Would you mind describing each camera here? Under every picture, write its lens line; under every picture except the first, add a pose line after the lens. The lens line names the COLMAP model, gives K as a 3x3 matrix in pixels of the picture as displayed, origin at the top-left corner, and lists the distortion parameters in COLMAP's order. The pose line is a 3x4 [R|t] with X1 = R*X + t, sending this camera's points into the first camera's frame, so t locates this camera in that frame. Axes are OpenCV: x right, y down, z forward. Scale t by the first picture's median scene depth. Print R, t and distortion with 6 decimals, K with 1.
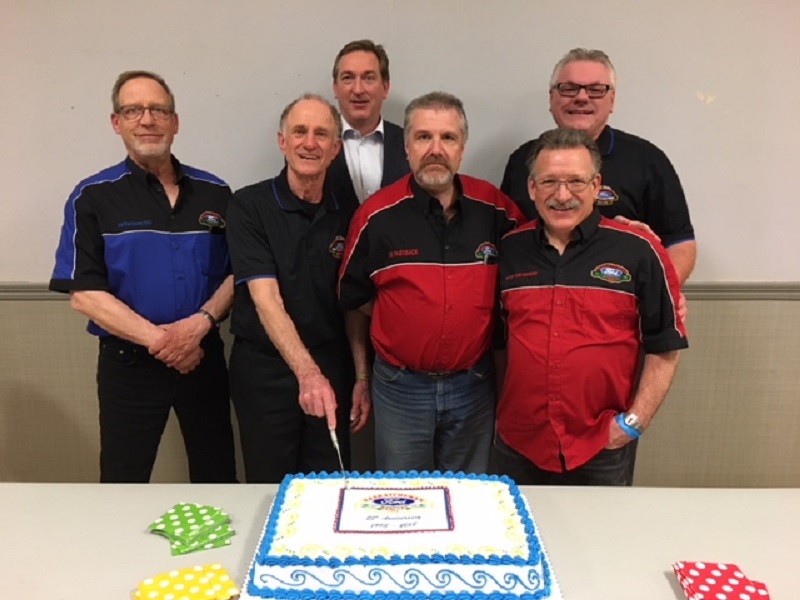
lens RADIAL K [[687.5, 0, 400.0], [0, 687.5, 300.0], [0, 0, 1]] dist [0.061782, -0.088145]
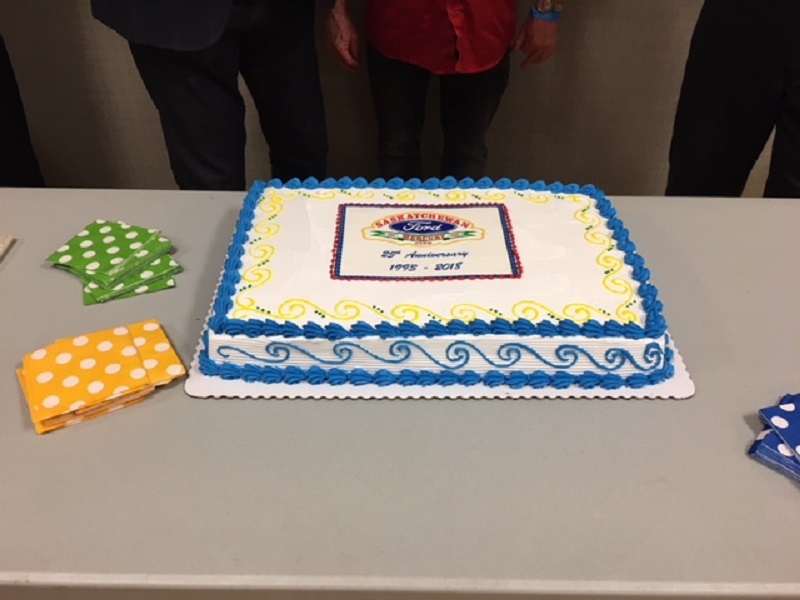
lens RADIAL K [[687.5, 0, 400.0], [0, 687.5, 300.0], [0, 0, 1]] dist [0.061782, -0.088145]
pose [[0.999929, 0.004833, 0.010862, -0.039829], [-0.009135, 0.897059, 0.441817, 0.075308], [-0.007608, -0.441885, 0.897039, 0.426706]]
